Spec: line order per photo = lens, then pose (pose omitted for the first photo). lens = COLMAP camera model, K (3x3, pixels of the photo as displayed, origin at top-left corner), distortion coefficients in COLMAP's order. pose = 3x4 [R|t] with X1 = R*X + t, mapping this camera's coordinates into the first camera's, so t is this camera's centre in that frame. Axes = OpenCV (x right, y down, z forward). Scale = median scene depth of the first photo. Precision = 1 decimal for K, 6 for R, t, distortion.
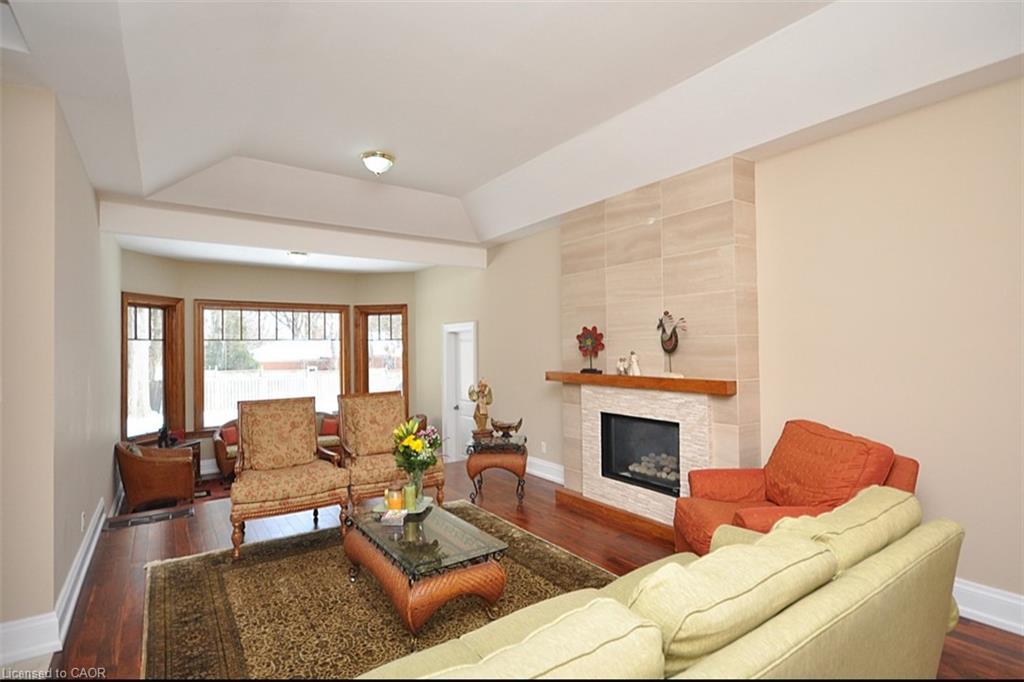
lens RADIAL K [[512.5, 0, 509.7], [0, 512.5, 338.2], [0, 0, 1]] dist [-0.010710, -0.000140]
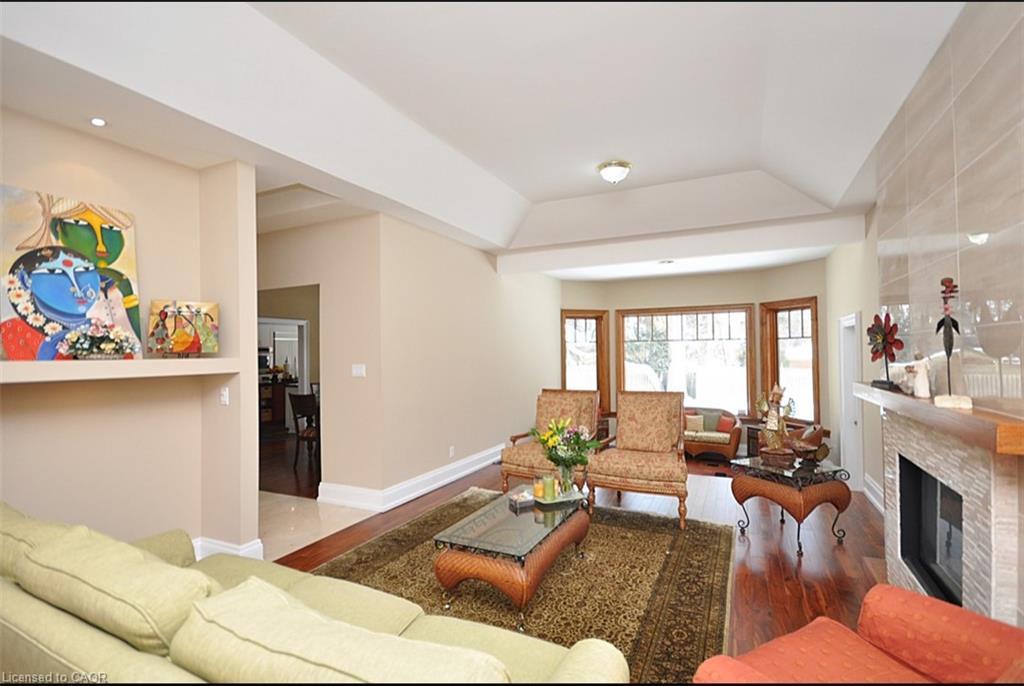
lens RADIAL K [[465.2, 0, 508.5], [0, 465.2, 341.7], [0, 0, 1]] dist [-0.003258, -0.003271]
pose [[0.482952, -0.012695, -0.875555, 0.275384], [0.020706, 0.999781, -0.003074, 0.001772], [0.875402, -0.016645, 0.483109, 0.198934]]
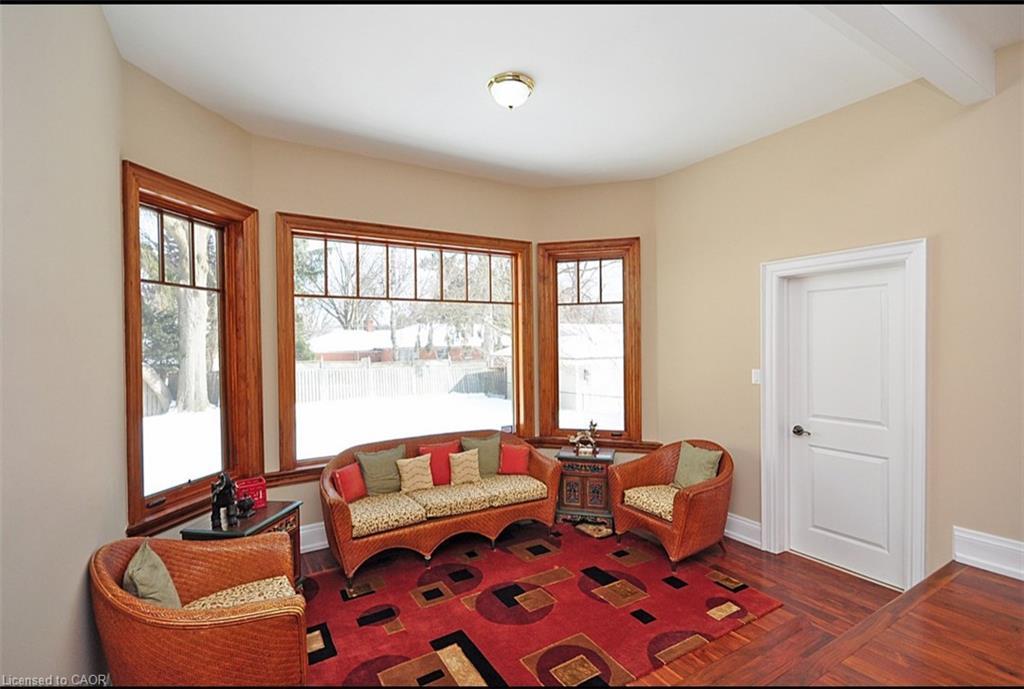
lens RADIAL K [[489.6, 0, 495.1], [0, 489.6, 343.5], [0, 0, 1]] dist [0.015957, 0.000578]
pose [[0.996084, 0.001340, -0.088407, -0.362982], [0.000632, 0.999752, 0.022275, 0.043376], [0.088415, -0.022244, 0.995835, 0.535556]]
